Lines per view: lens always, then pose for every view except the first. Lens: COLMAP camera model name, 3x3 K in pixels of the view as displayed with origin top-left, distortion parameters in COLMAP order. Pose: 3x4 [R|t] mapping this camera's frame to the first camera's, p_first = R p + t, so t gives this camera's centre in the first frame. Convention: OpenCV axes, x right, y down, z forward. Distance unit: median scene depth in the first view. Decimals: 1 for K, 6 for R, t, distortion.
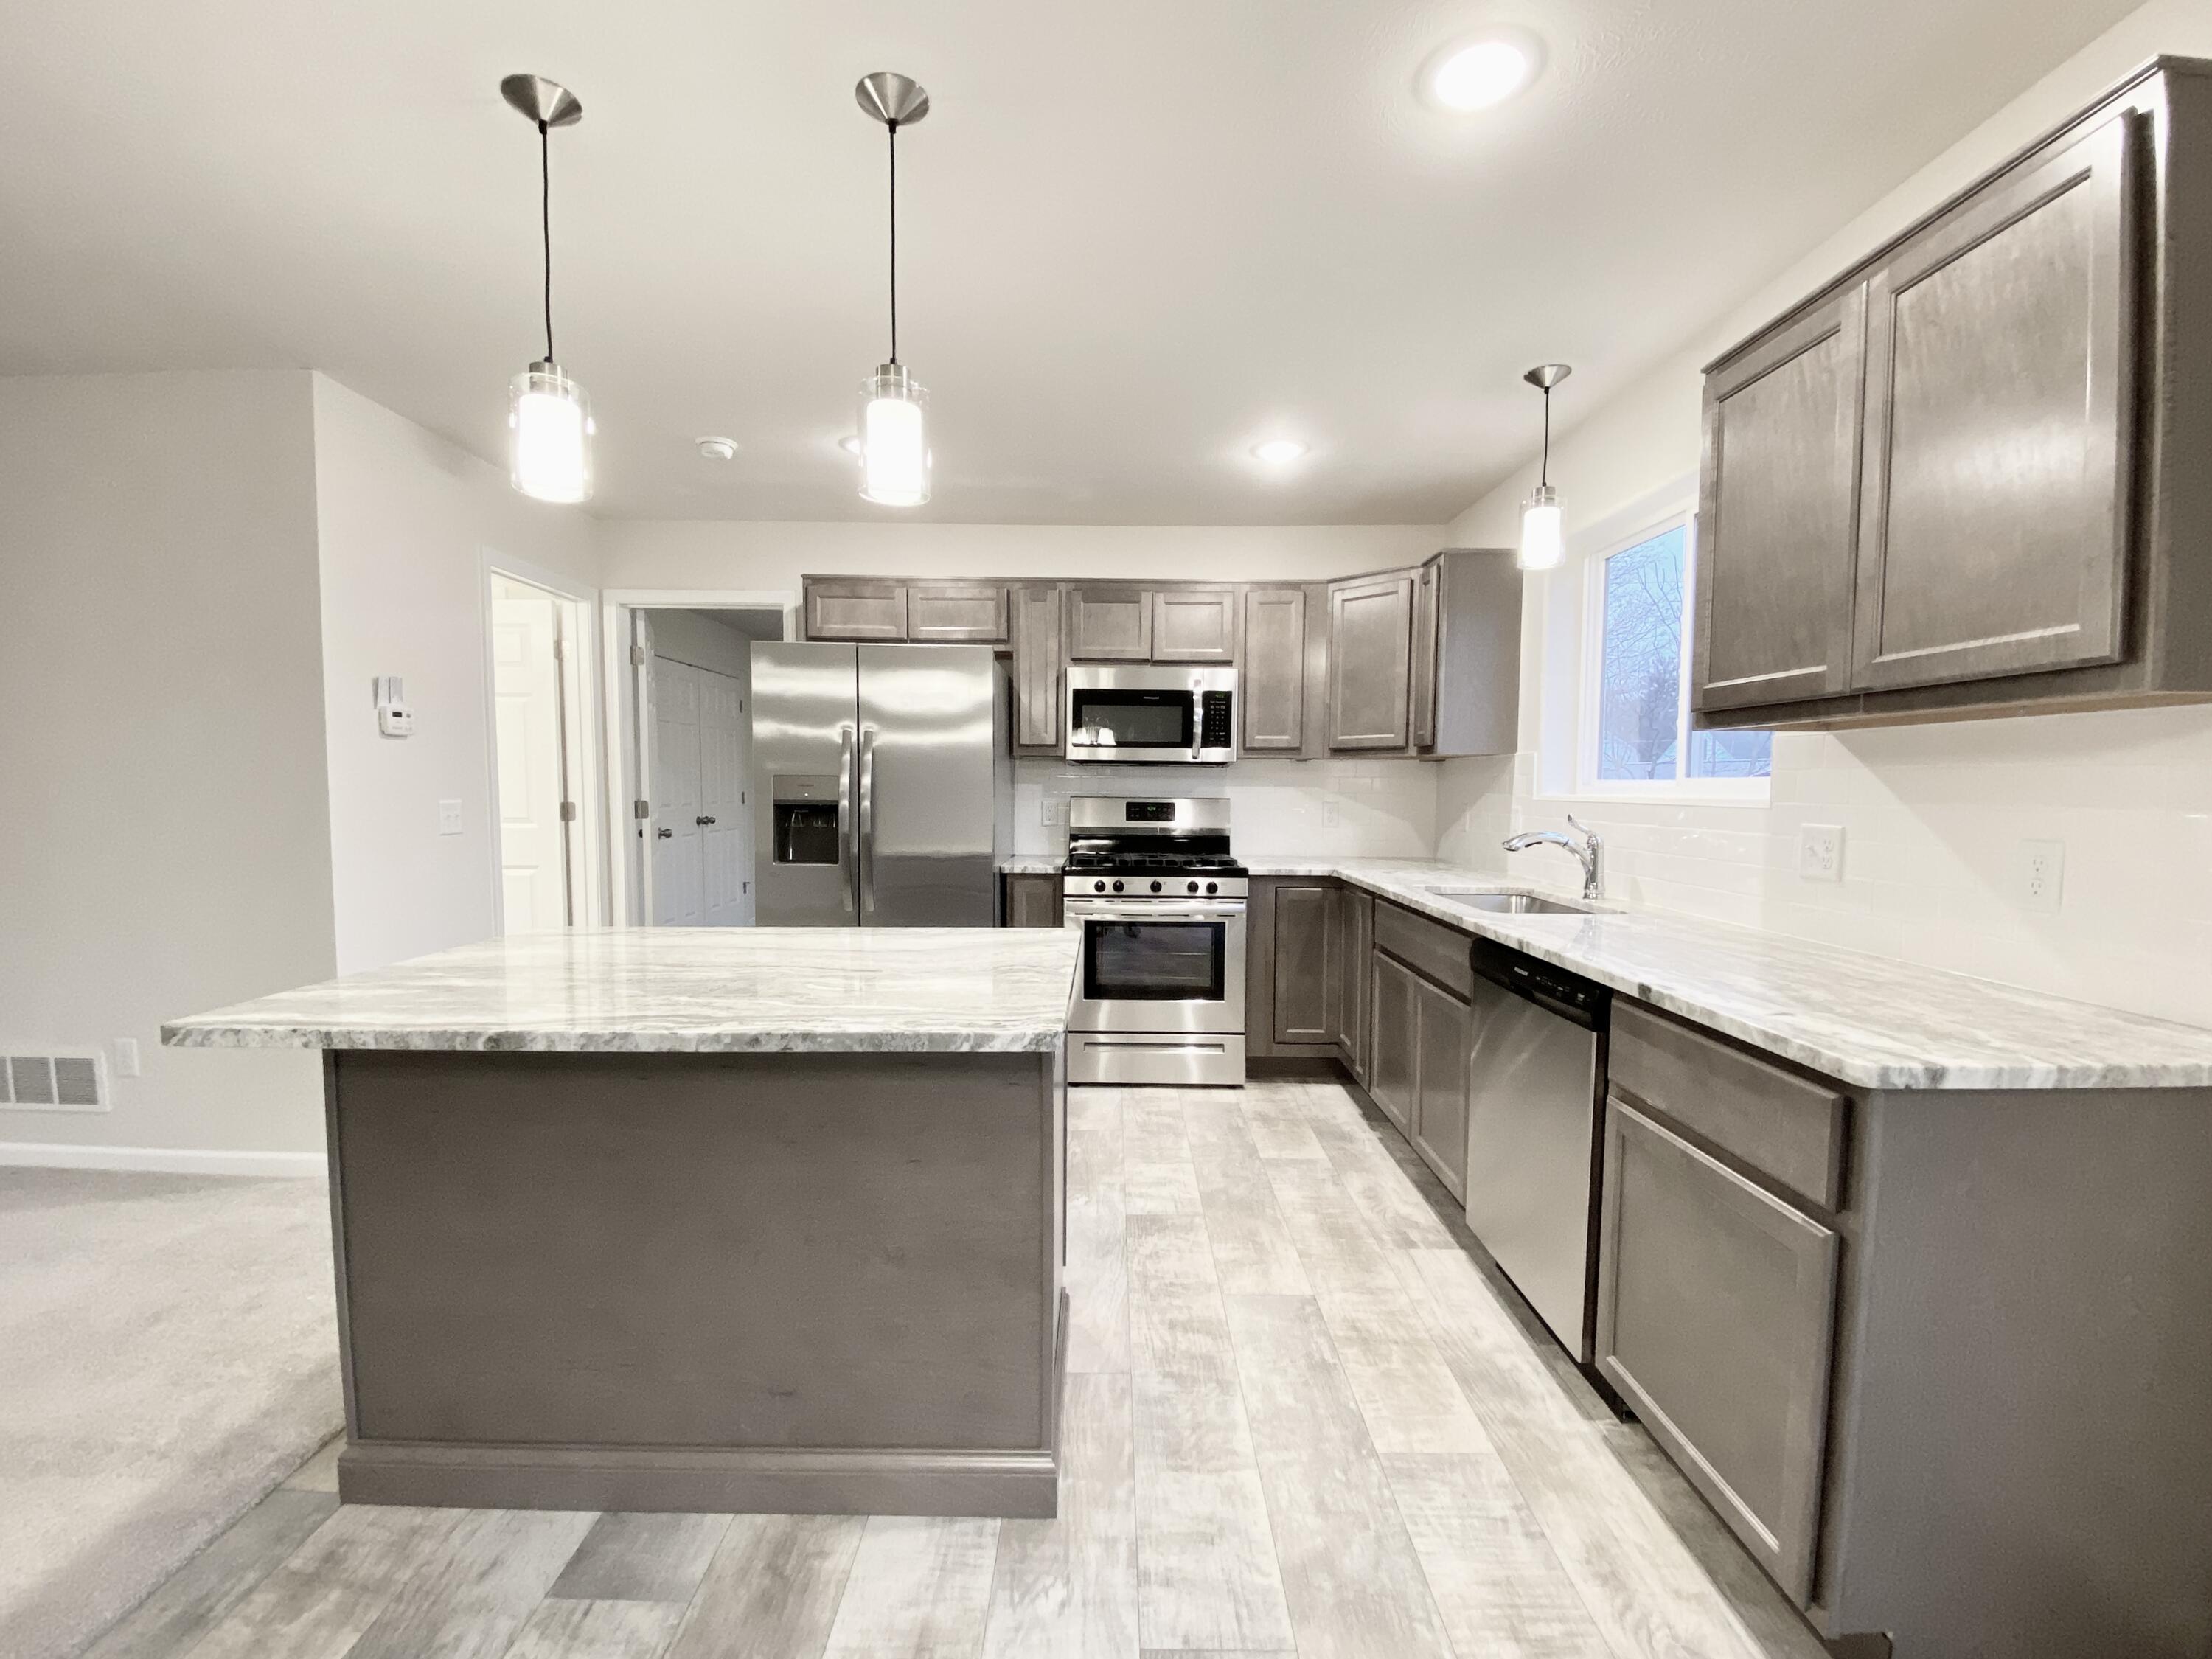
lens RADIAL K [[918.8, 0, 1098.9], [0, 918.8, 837.2], [0, 0, 1]] dist [0.000701, -0.009870]
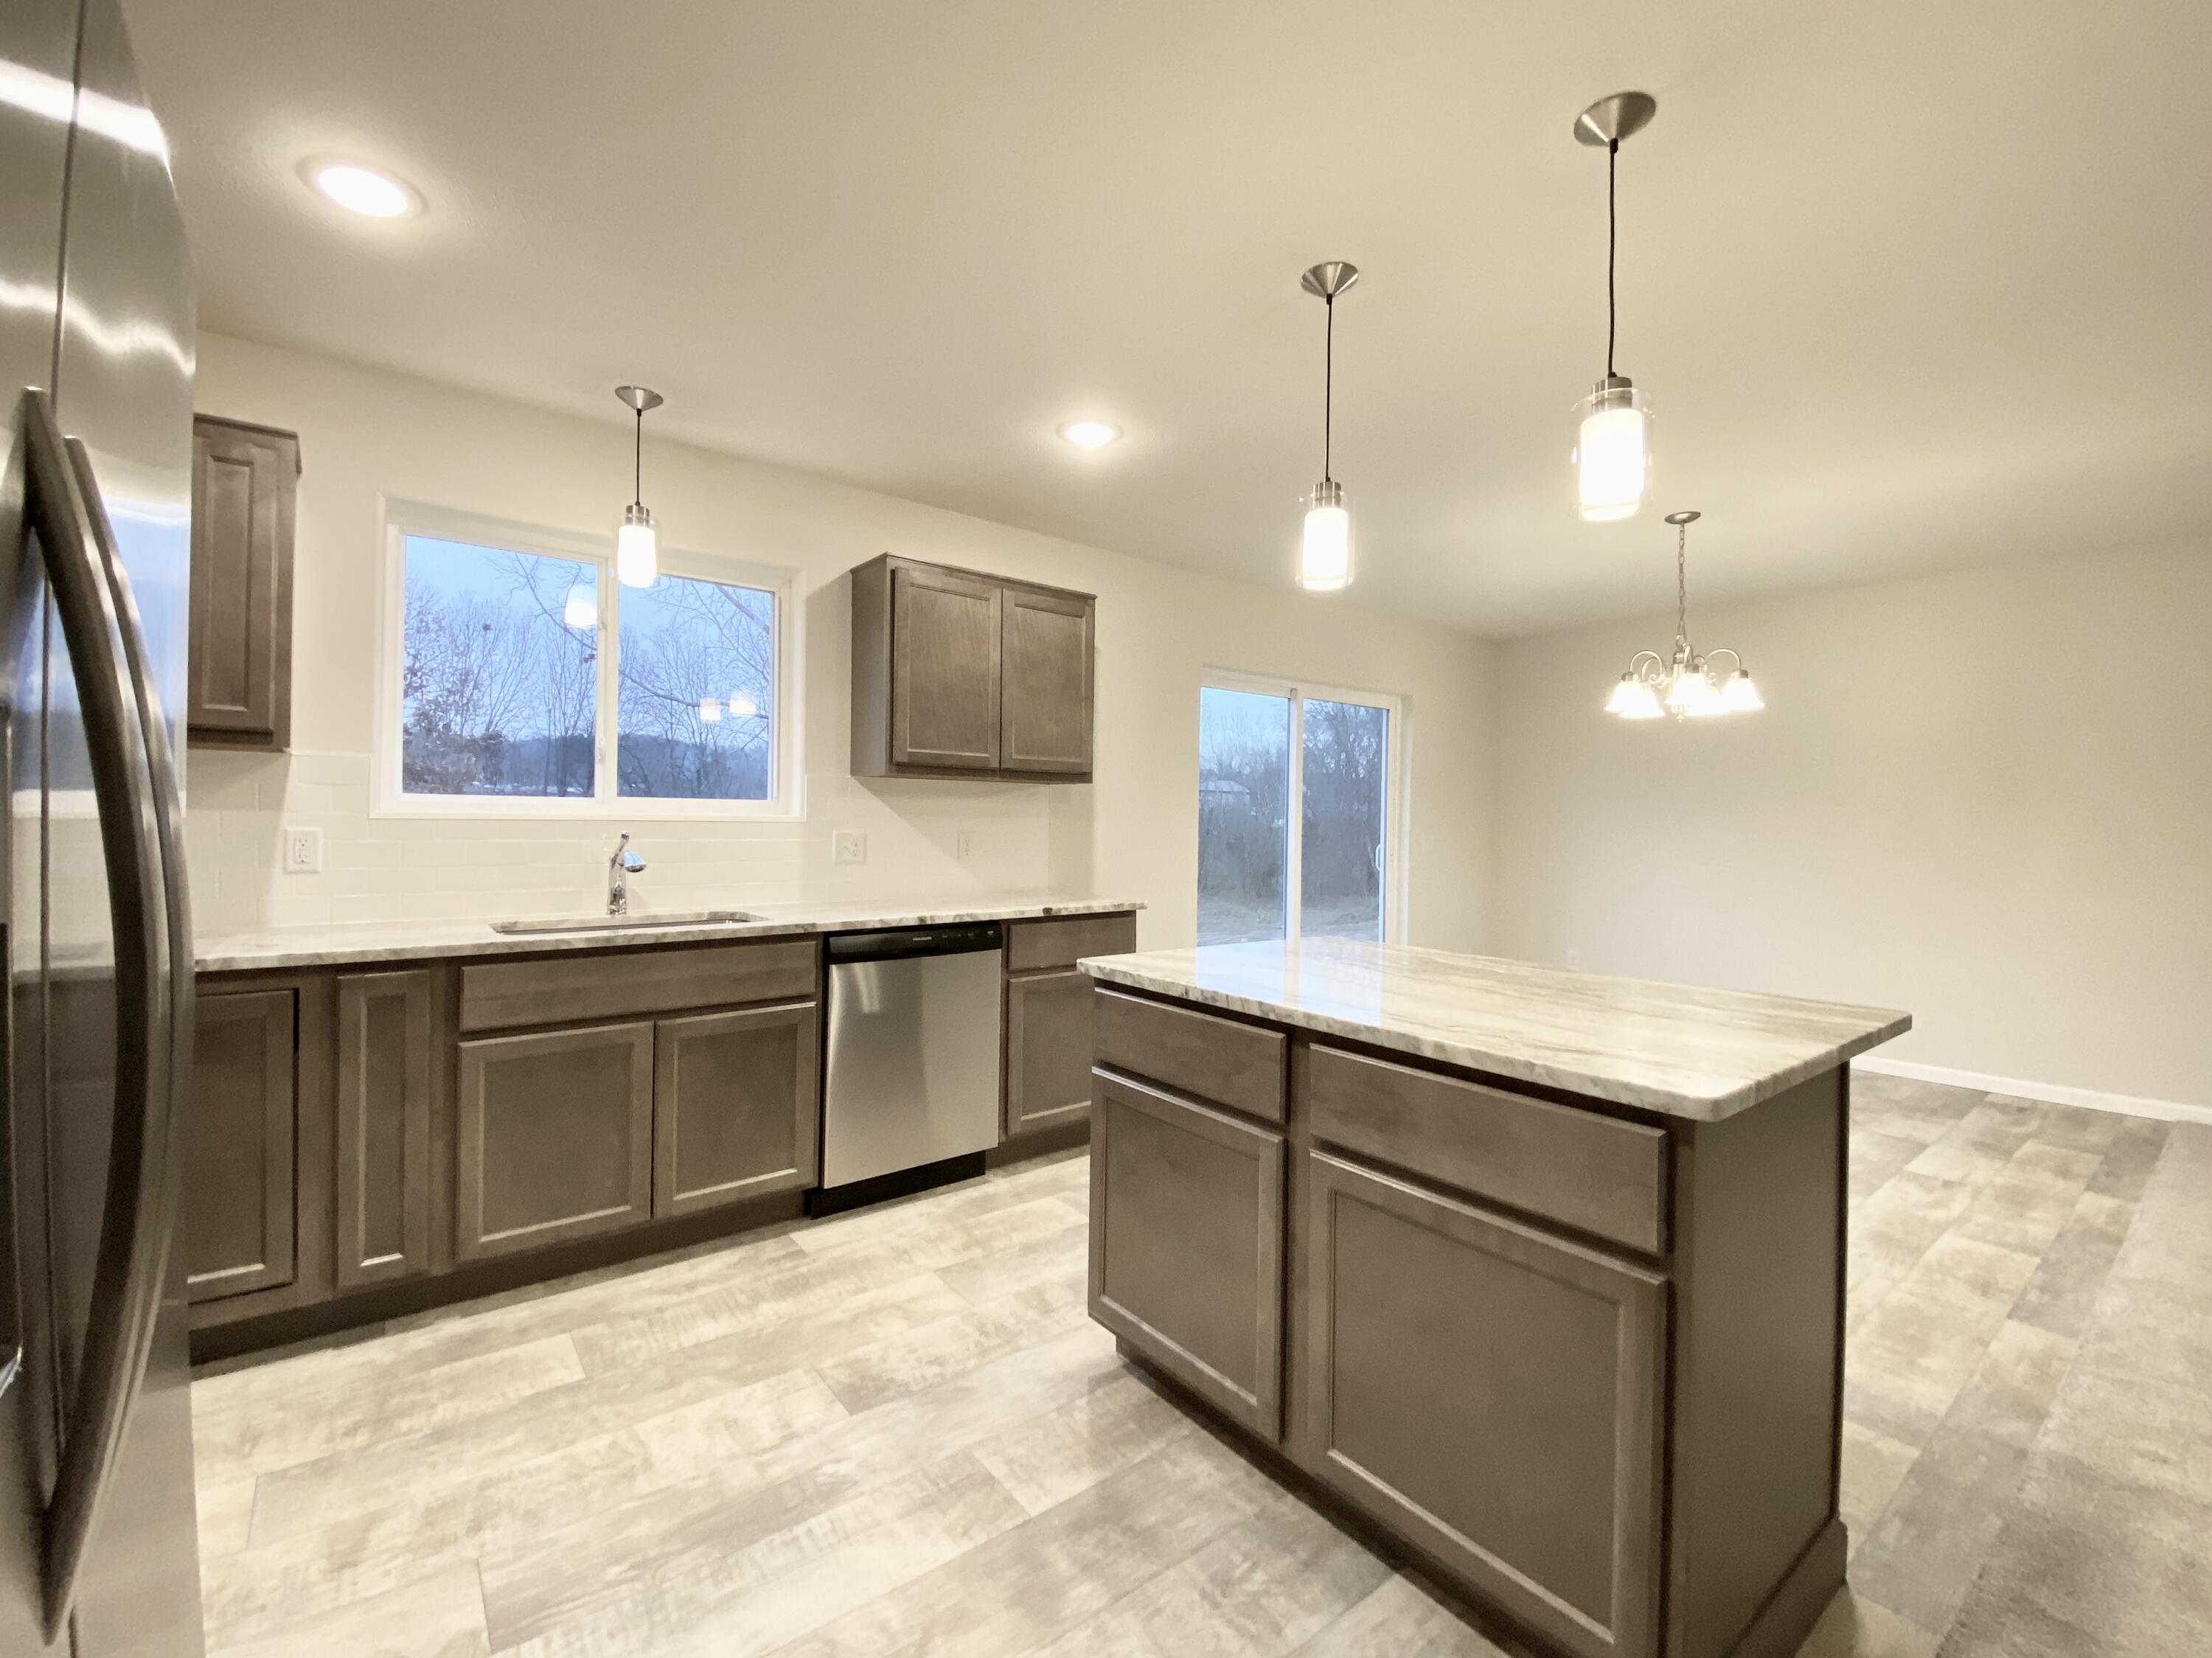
lens RADIAL K [[912.9, 0, 1097.8], [0, 912.9, 813.8], [0, 0, 1]] dist [-0.004587, -0.006355]
pose [[-0.609128, -0.005641, 0.793052, -0.567808], [0.033030, 0.998927, 0.032475, -0.058280], [-0.792384, 0.045976, -0.608288, 1.125274]]
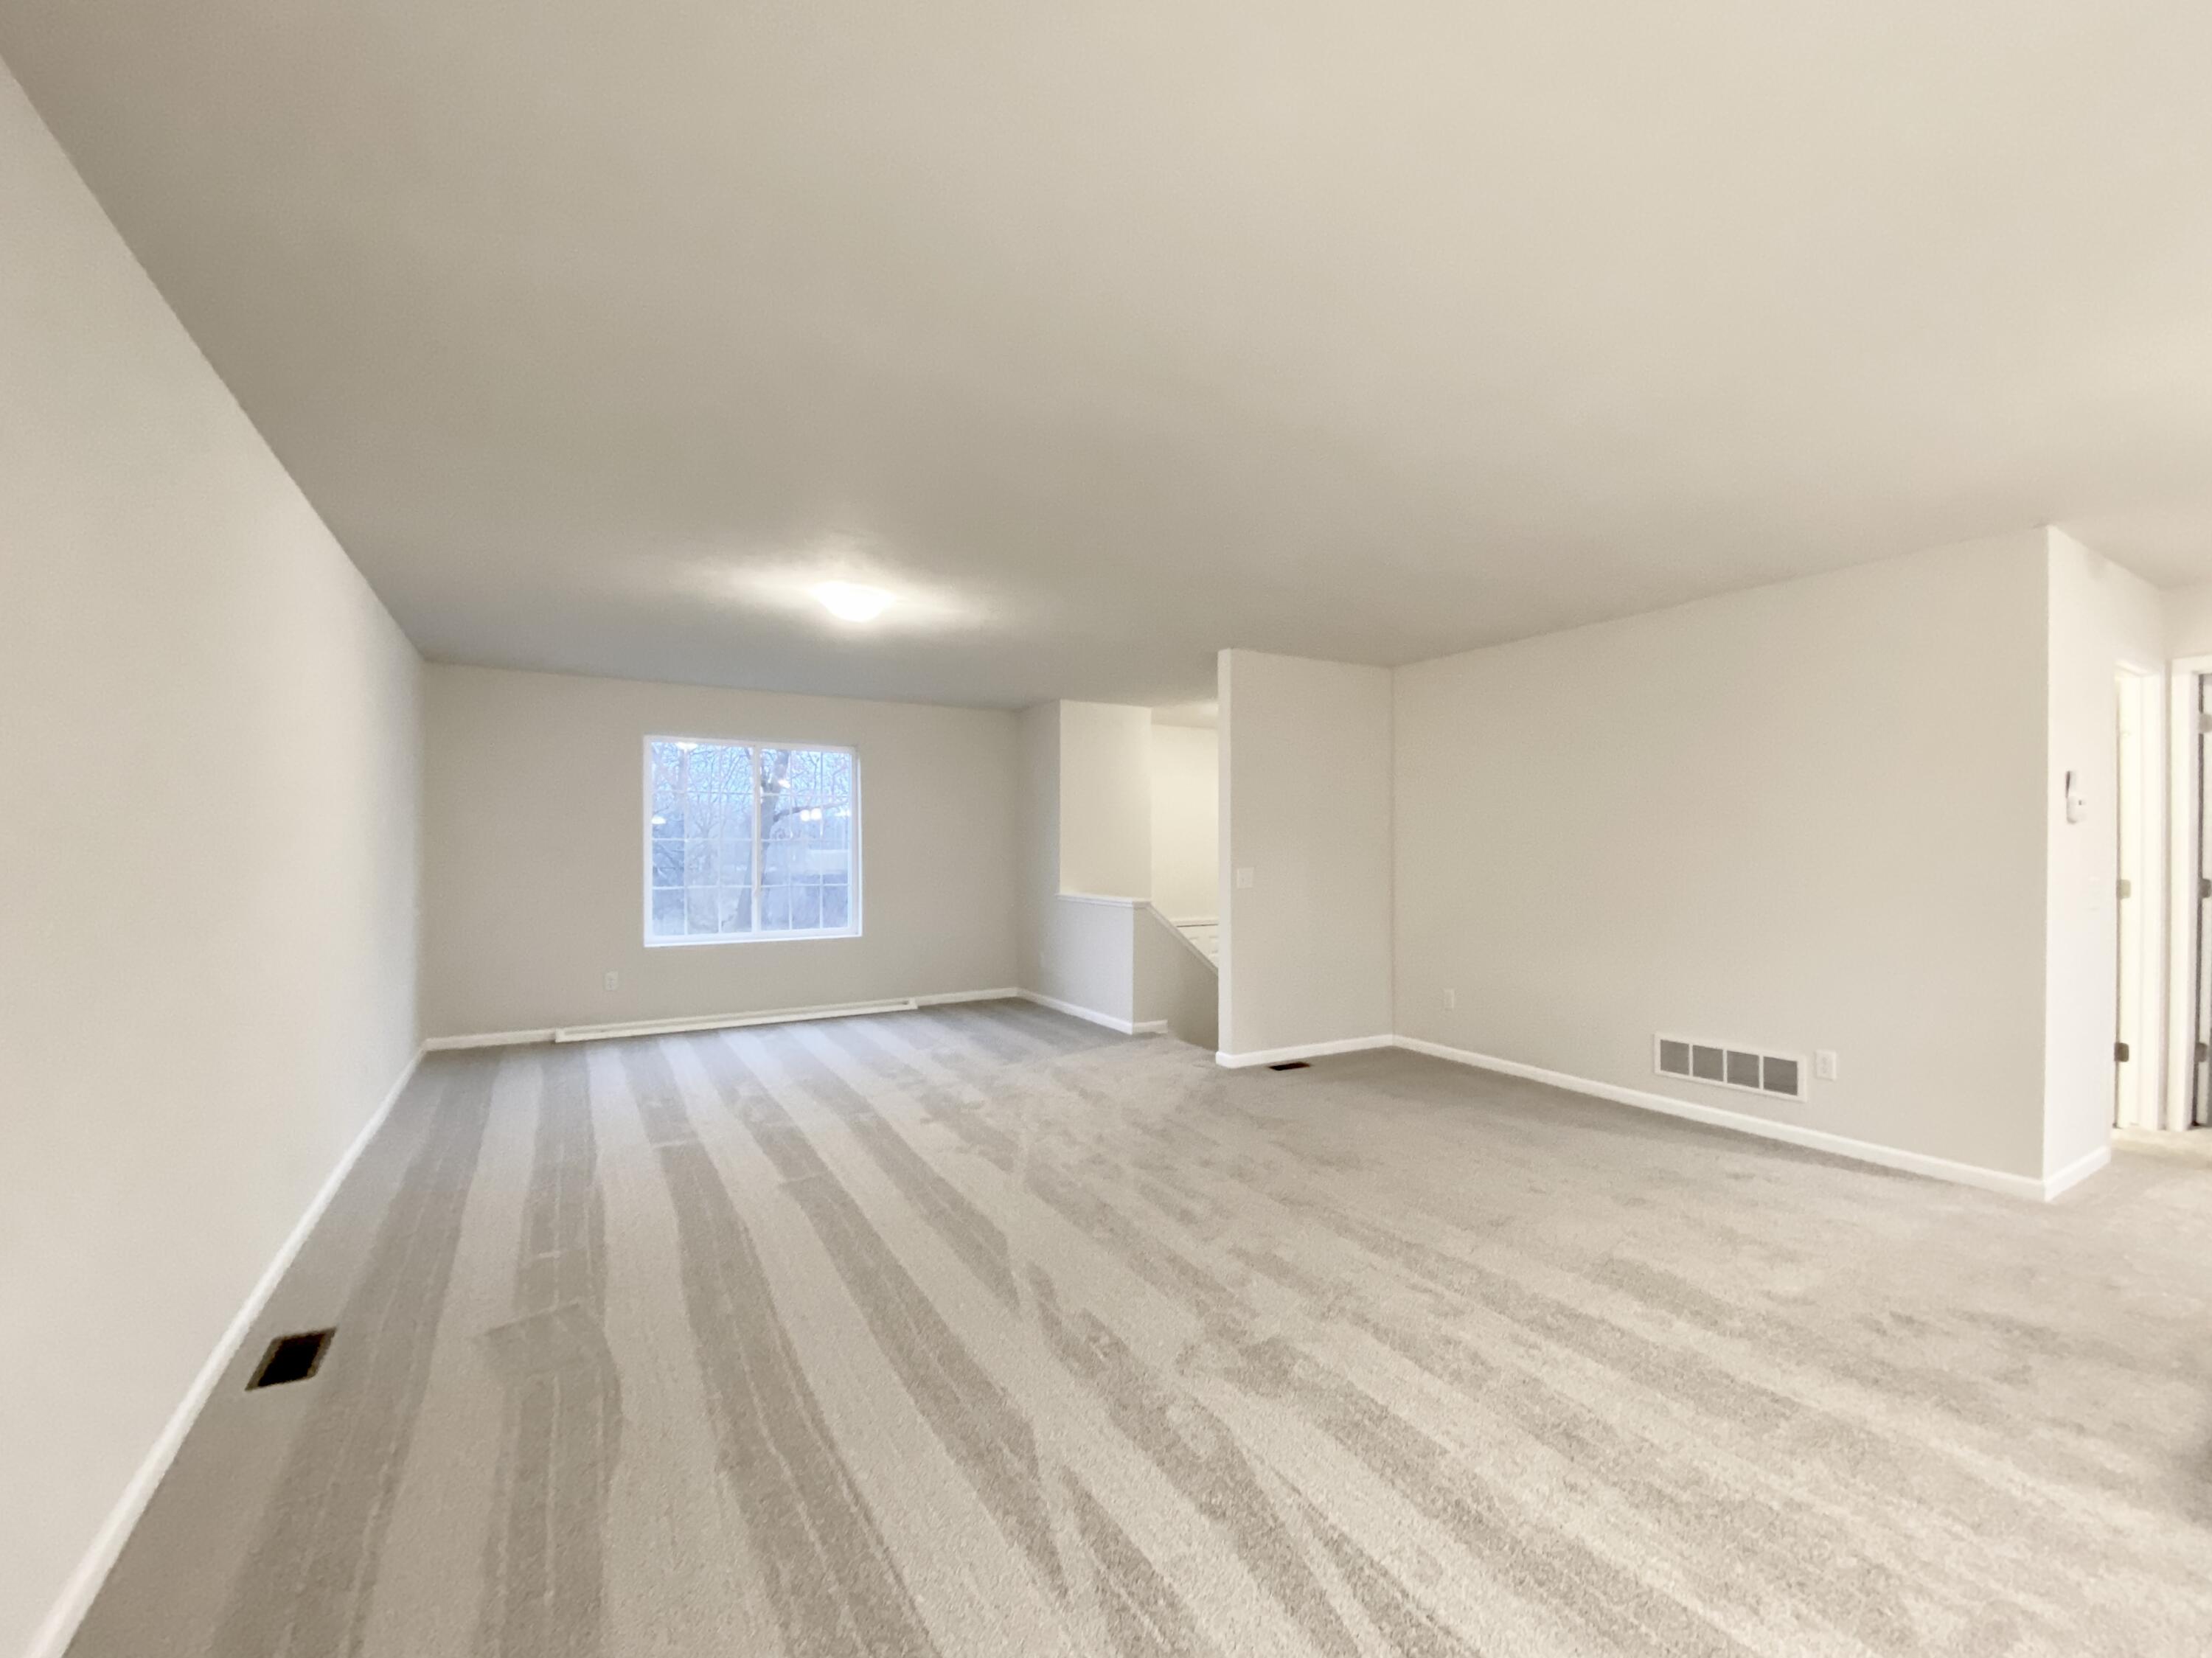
lens RADIAL K [[912.9, 0, 1110.2], [0, 912.9, 860.8], [0, 0, 1]] dist [-0.004587, -0.006355]
pose [[0.489328, 0.002010, -0.872097, -0.379993], [-0.044700, 0.998741, -0.022778, 0.014013], [0.870953, 0.050129, 0.488802, -0.577701]]
